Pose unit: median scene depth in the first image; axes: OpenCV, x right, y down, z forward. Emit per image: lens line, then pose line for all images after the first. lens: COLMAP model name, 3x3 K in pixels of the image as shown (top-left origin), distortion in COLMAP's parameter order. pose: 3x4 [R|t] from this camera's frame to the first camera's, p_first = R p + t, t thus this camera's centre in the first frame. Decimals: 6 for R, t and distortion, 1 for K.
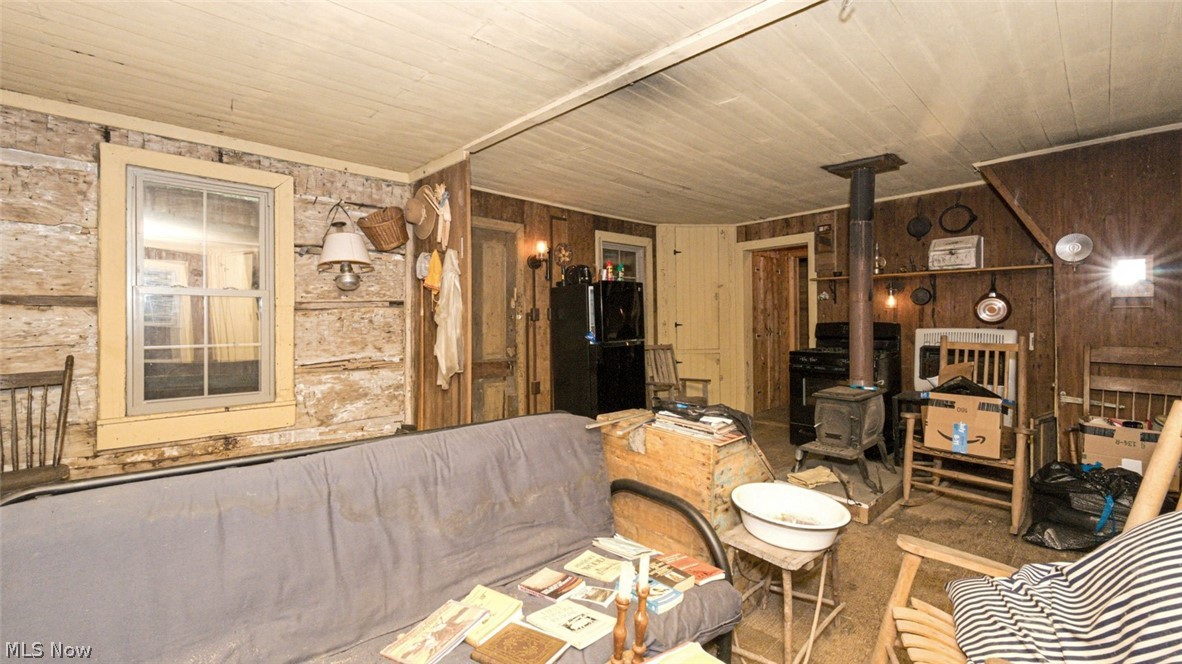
lens RADIAL K [[513.1, 0, 595.2], [0, 513.1, 325.6], [0, 0, 1]] dist [0.000576, 0.000643]
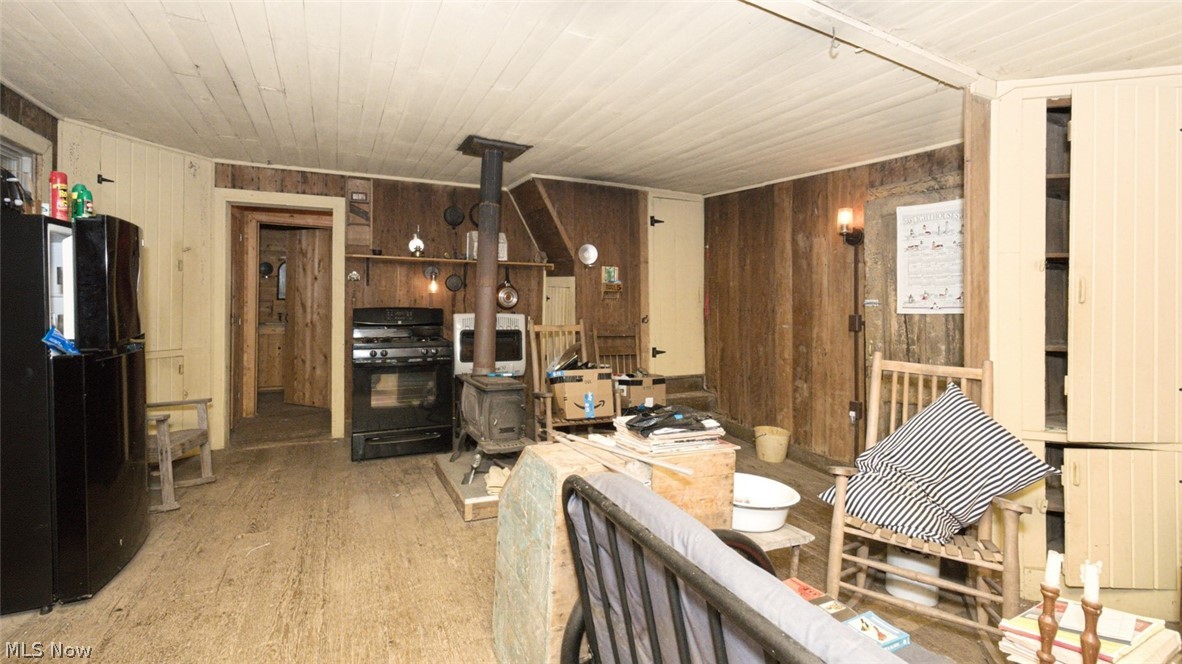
lens RADIAL K [[513.1, 0, 620.7], [0, 513.1, 310.4], [0, 0, 1]] dist [0.000576, 0.000643]
pose [[0.280520, -0.001738, 0.959847, -0.270249], [0.000380, 0.999998, 0.001700, -0.002879], [-0.959848, -0.000112, 0.280521, 0.384468]]
